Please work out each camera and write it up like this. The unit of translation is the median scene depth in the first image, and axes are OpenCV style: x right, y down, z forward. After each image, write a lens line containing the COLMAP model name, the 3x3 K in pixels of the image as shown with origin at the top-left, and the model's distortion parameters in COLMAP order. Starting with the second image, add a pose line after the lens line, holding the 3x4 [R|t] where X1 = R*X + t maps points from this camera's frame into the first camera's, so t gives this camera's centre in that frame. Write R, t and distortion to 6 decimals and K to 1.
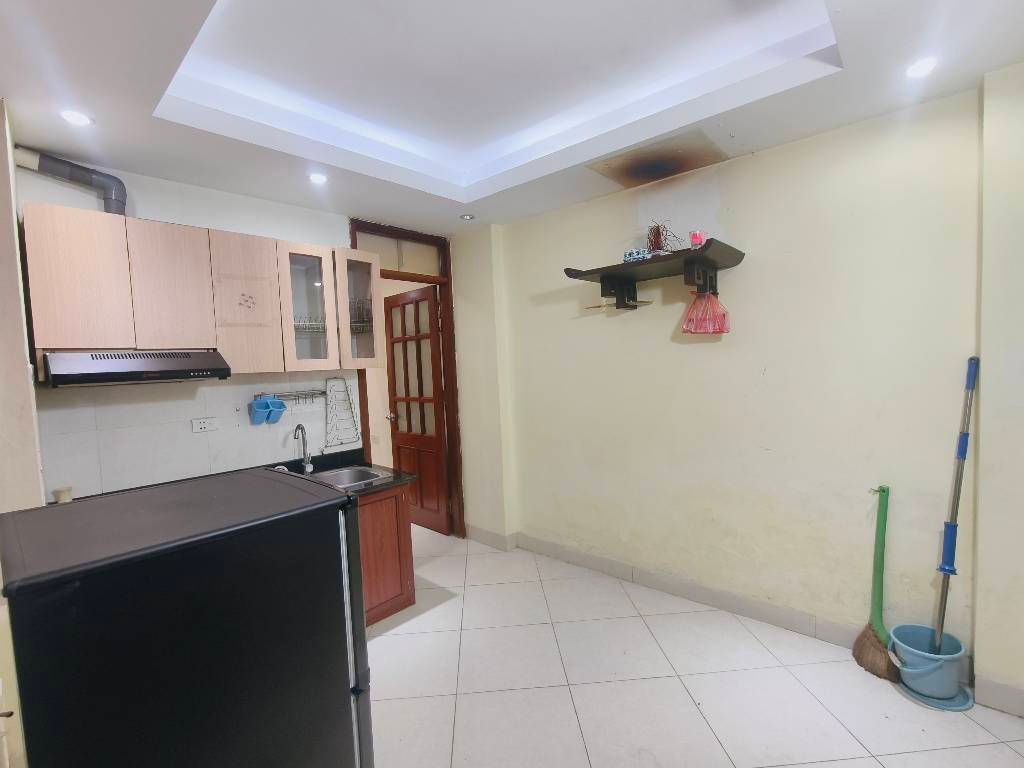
lens RADIAL K [[476.7, 0, 510.3], [0, 476.7, 387.2], [0, 0, 1]] dist [-0.003487, 0.000699]
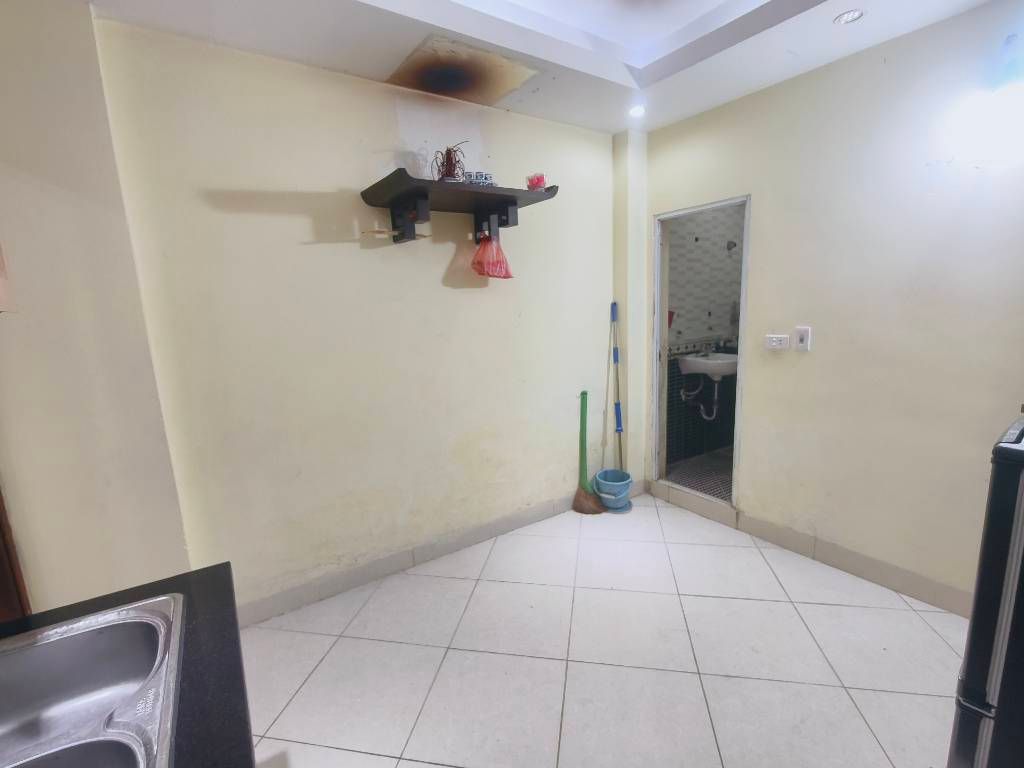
lens RADIAL K [[476.7, 0, 510.3], [0, 476.7, 387.2], [0, 0, 1]] dist [-0.003487, 0.000699]
pose [[0.243837, -0.143876, 0.959085, -0.587133], [0.083974, 0.988352, 0.126917, -0.008389], [-0.966174, 0.049591, 0.253079, 0.722332]]
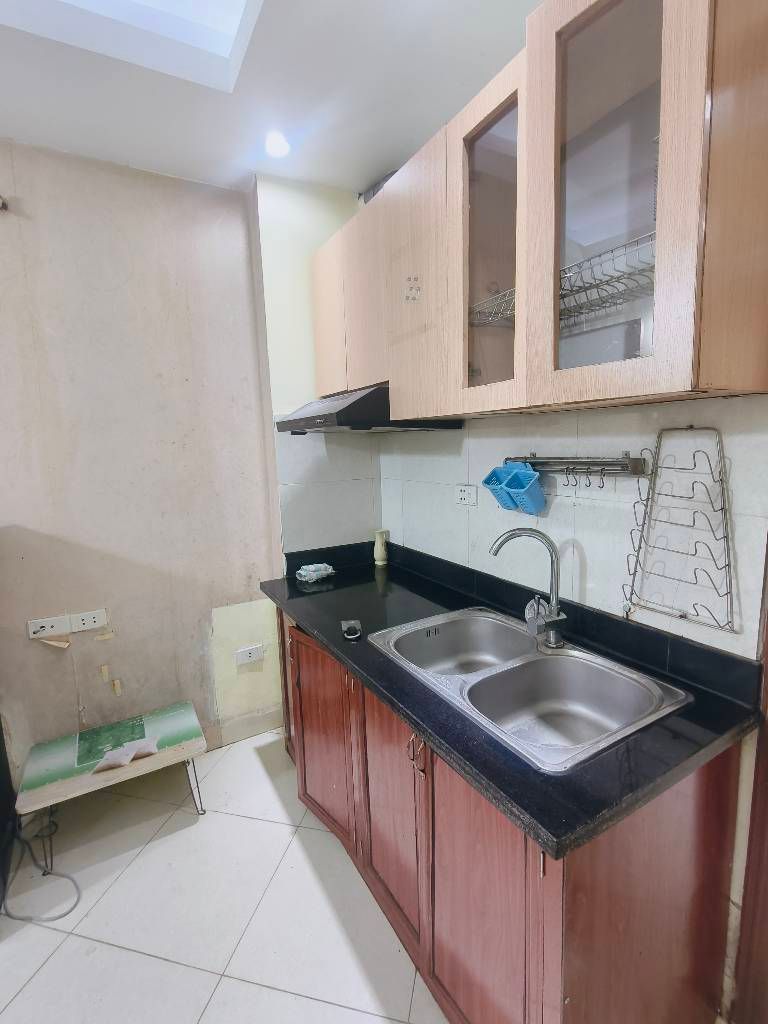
lens RADIAL K [[476.7, 0, 378.3], [0, 476.7, 509.6], [0, 0, 1]] dist [-0.003487, 0.000699]
pose [[-0.303427, 0.189456, -0.933830, 0.033528], [-0.001188, 0.979958, 0.199200, -0.034855], [0.952854, 0.061552, -0.297121, 1.091320]]
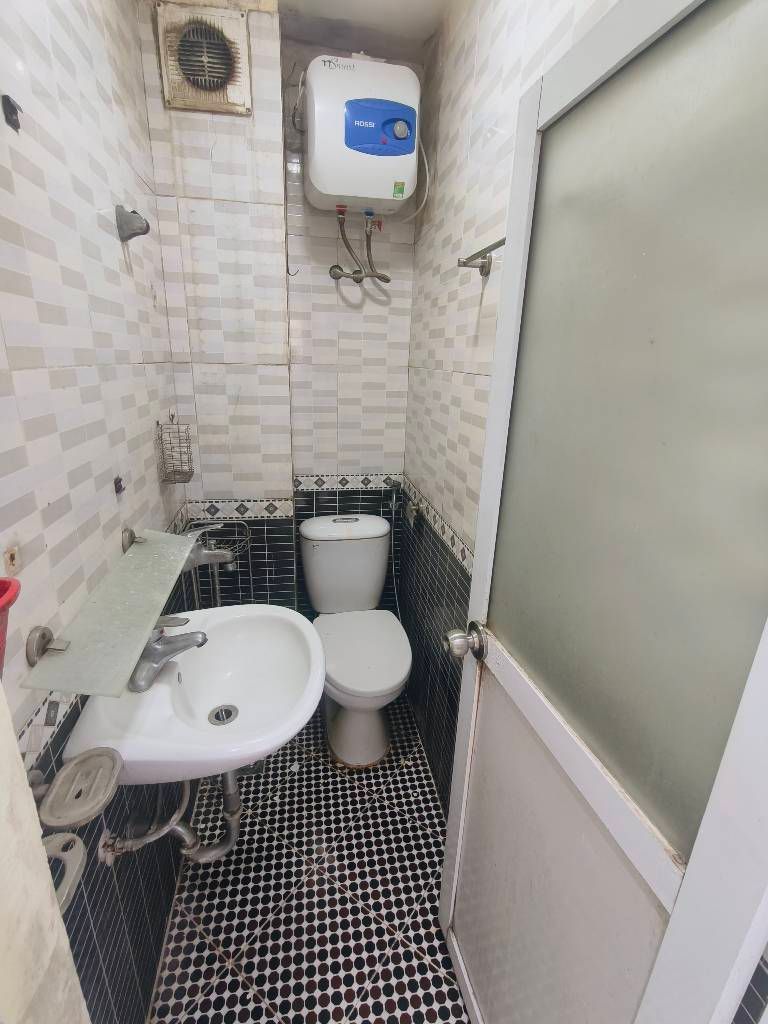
lens RADIAL K [[476.7, 0, 378.3], [0, 476.7, 509.6], [0, 0, 1]] dist [-0.003487, 0.000699]
pose [[-0.786518, -0.163211, 0.595610, 0.663988], [0.040278, 0.948835, 0.313191, -0.089250], [-0.616252, 0.270321, -0.739703, 0.641211]]
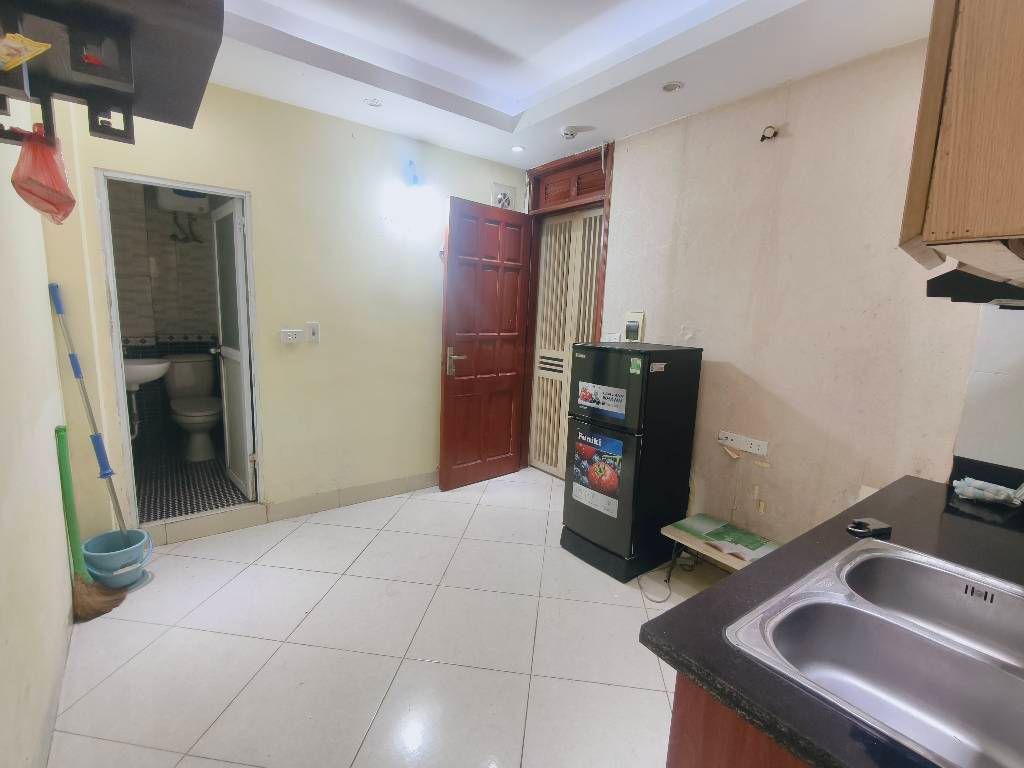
lens RADIAL K [[476.7, 0, 510.3], [0, 476.7, 387.2], [0, 0, 1]] dist [-0.003487, 0.000699]
pose [[-0.981626, -0.027958, 0.188754, -0.189817], [0.011472, 0.978771, 0.204637, -0.033443], [-0.190468, 0.203043, -0.960466, 1.441241]]
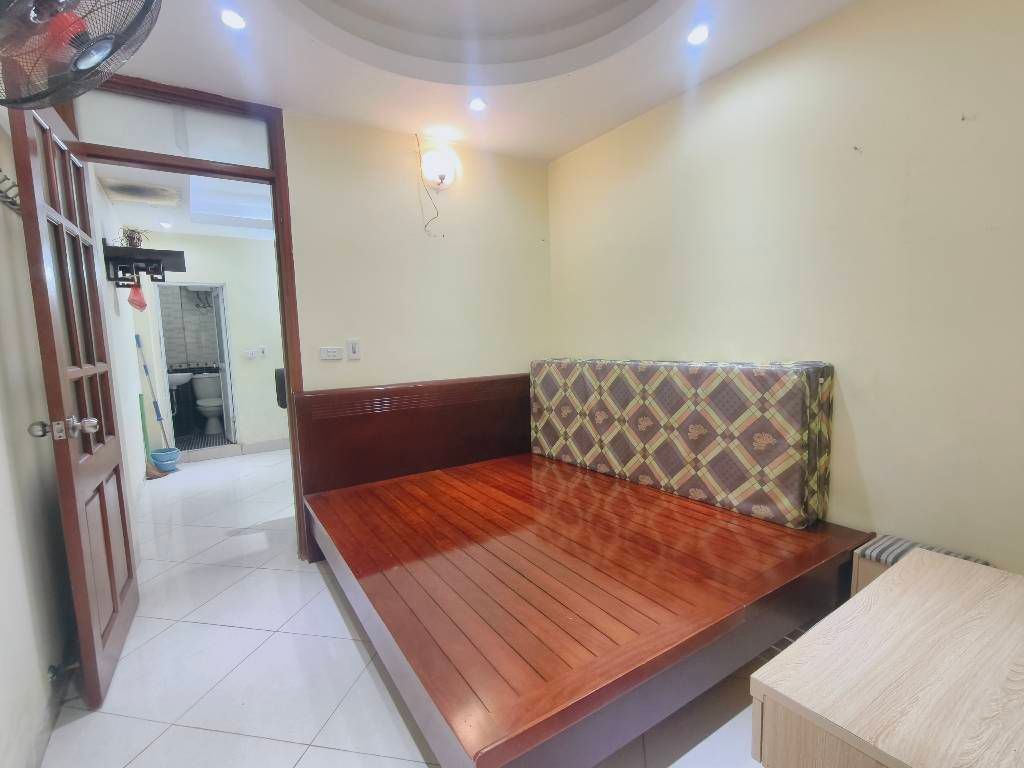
lens RADIAL K [[476.7, 0, 510.3], [0, 476.7, 387.2], [0, 0, 1]] dist [-0.003487, 0.000699]
pose [[-0.963012, 0.048798, 0.265003, -1.159092], [0.088554, 0.986154, 0.140210, 0.023338], [-0.254492, 0.158490, -0.953999, 2.212692]]
